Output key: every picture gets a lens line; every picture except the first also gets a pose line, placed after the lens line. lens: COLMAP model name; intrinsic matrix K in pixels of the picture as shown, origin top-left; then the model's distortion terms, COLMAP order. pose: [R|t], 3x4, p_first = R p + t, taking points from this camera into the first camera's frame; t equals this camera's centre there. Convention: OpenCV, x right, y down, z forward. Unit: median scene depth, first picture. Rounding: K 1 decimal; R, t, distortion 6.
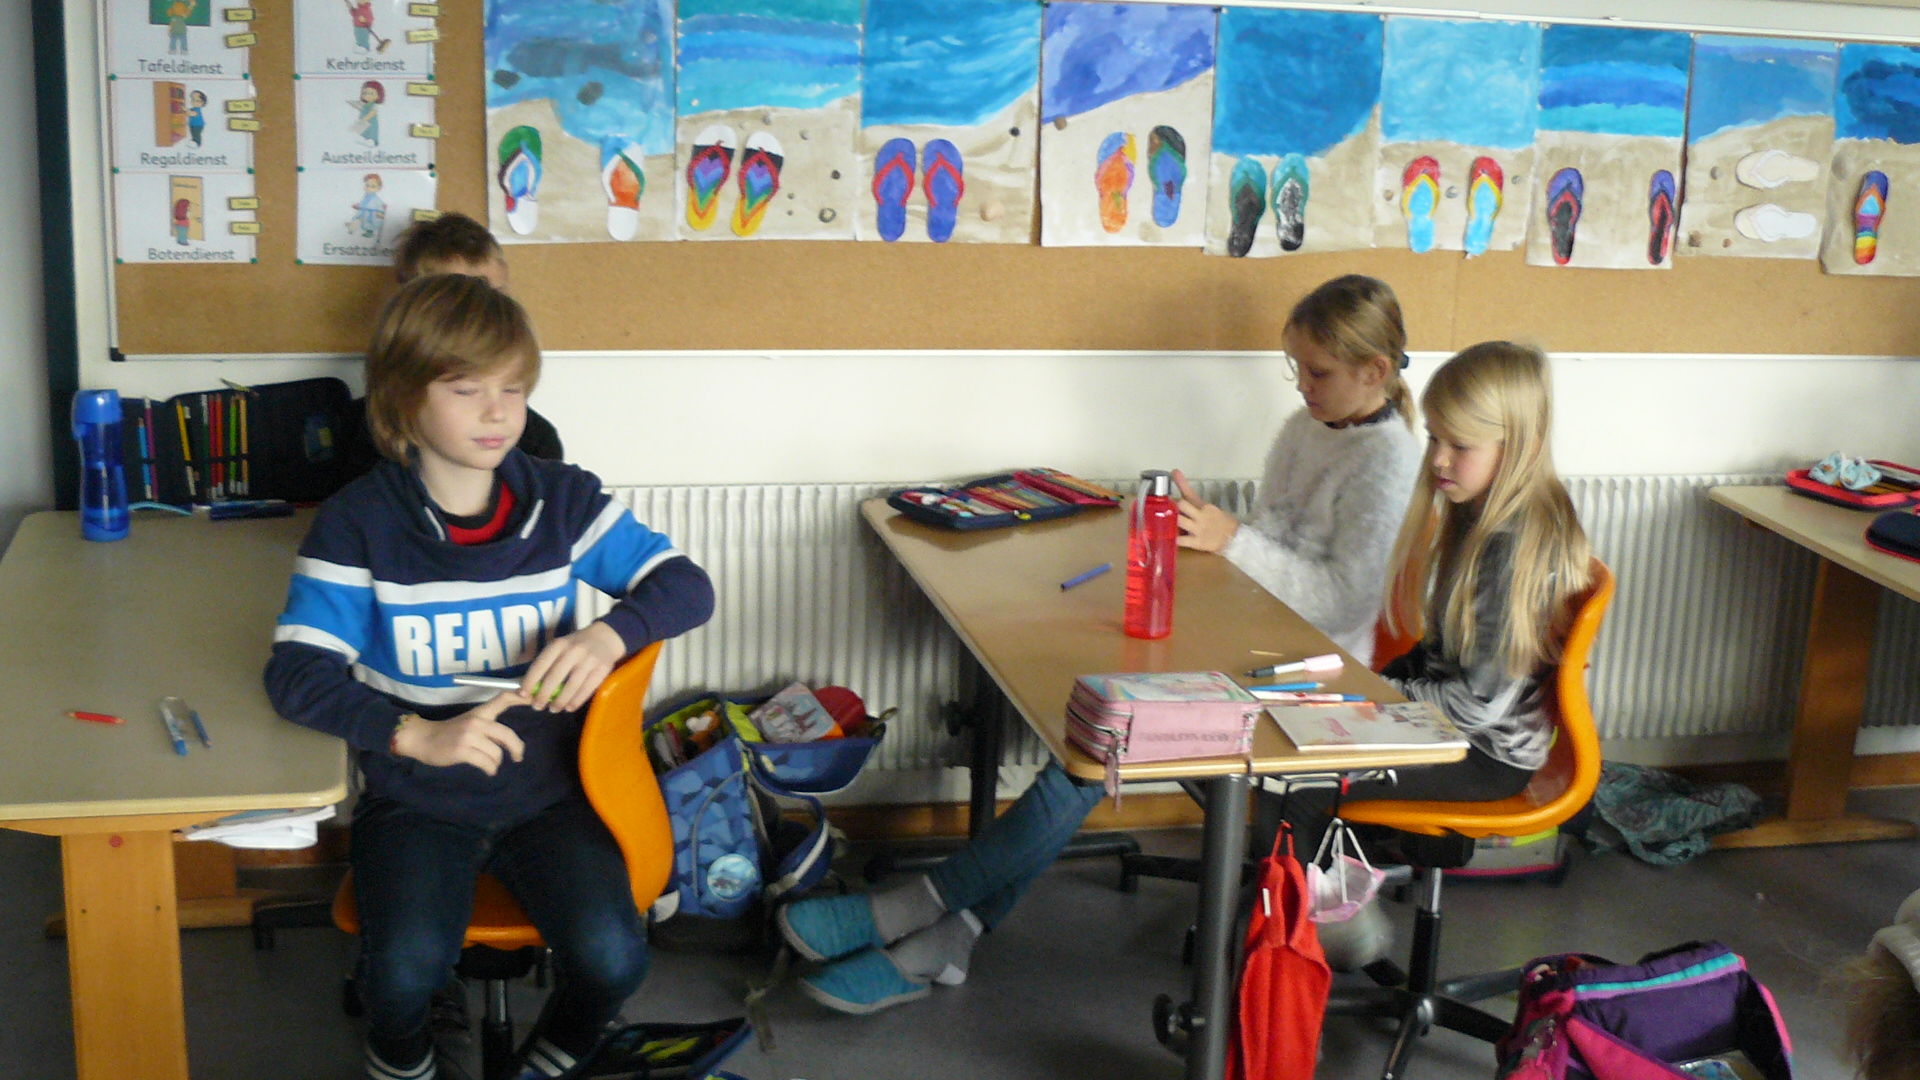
lens RADIAL K [[2176.5, 0, 960.0], [0, 2176.5, 540.0], [0, 0, 1]] dist [-0.177962, 0.178879]
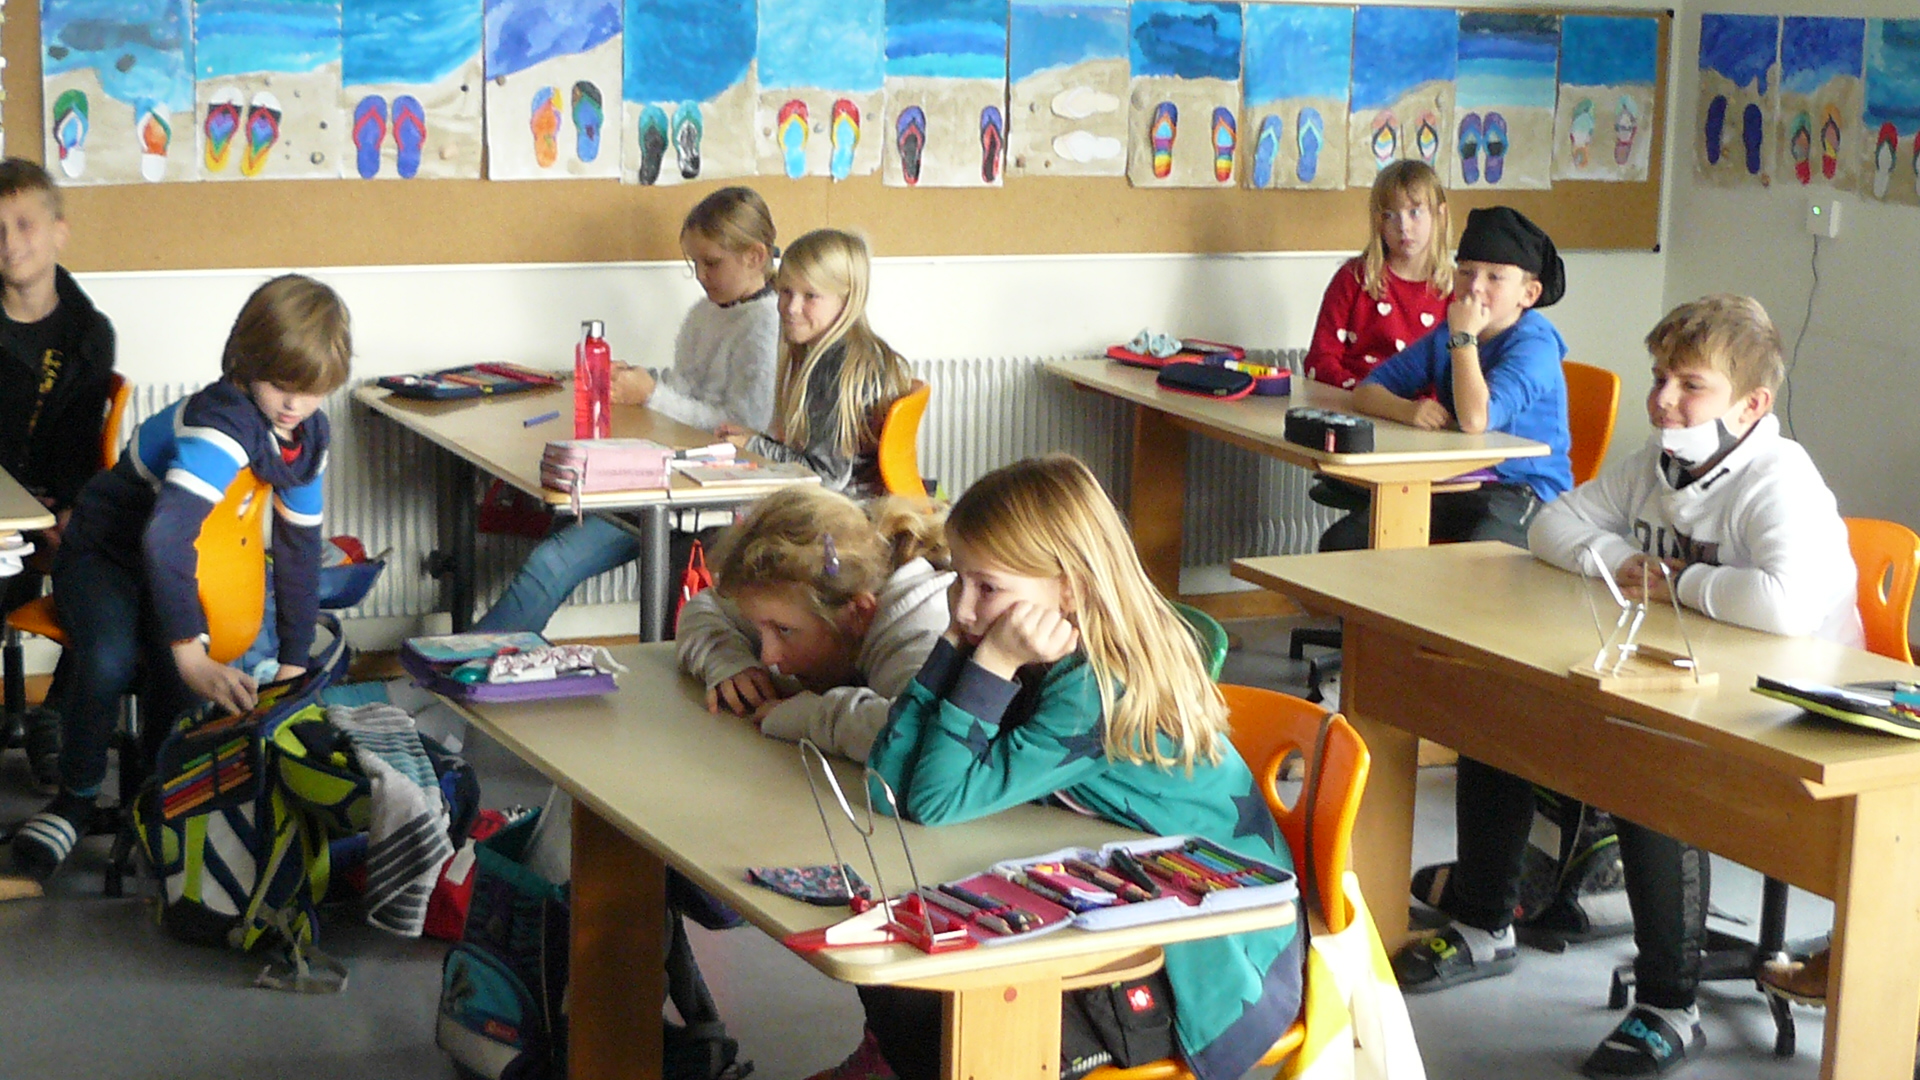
lens RADIAL K [[2960.0, 0, 960.0], [0, 2960.0, 540.0], [0, 0, 1]] dist [-0.146467, 0.037678]
pose [[0.974252, -0.048669, 0.220147, -0.081079], [0.058571, 0.997534, -0.038673, 0.152064], [-0.217722, 0.050571, 0.974700, -0.694349]]
